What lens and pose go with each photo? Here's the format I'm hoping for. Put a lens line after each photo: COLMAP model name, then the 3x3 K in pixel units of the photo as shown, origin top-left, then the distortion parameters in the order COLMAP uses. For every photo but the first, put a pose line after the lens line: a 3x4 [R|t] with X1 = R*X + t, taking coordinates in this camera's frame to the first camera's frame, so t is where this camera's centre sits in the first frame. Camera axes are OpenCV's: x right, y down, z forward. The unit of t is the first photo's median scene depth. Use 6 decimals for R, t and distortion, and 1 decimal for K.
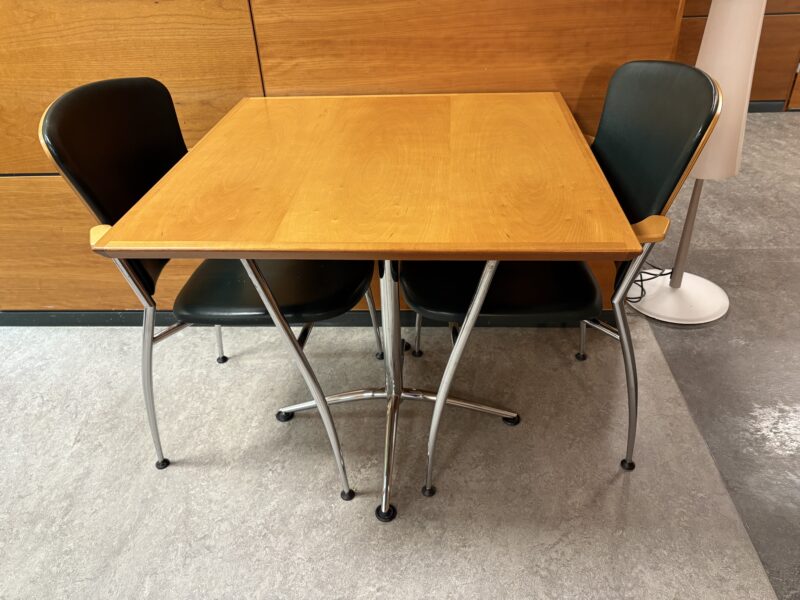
lens RADIAL K [[594.6, 0, 397.3], [0, 594.6, 297.9], [0, 0, 1]] dist [0.022659, -0.035701]
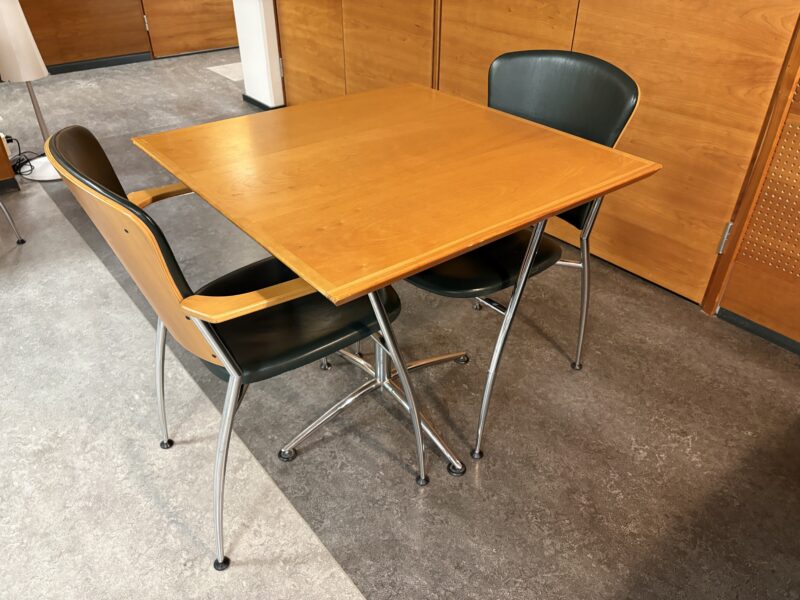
lens RADIAL K [[594.6, 0, 400.5], [0, 594.6, 299.0], [0, 0, 1]] dist [0.022659, -0.035701]
pose [[0.732672, -0.340779, 0.589119, 0.090707], [0.338643, 0.933390, 0.118762, 0.463398], [-0.590349, 0.112488, 0.799271, -0.780107]]
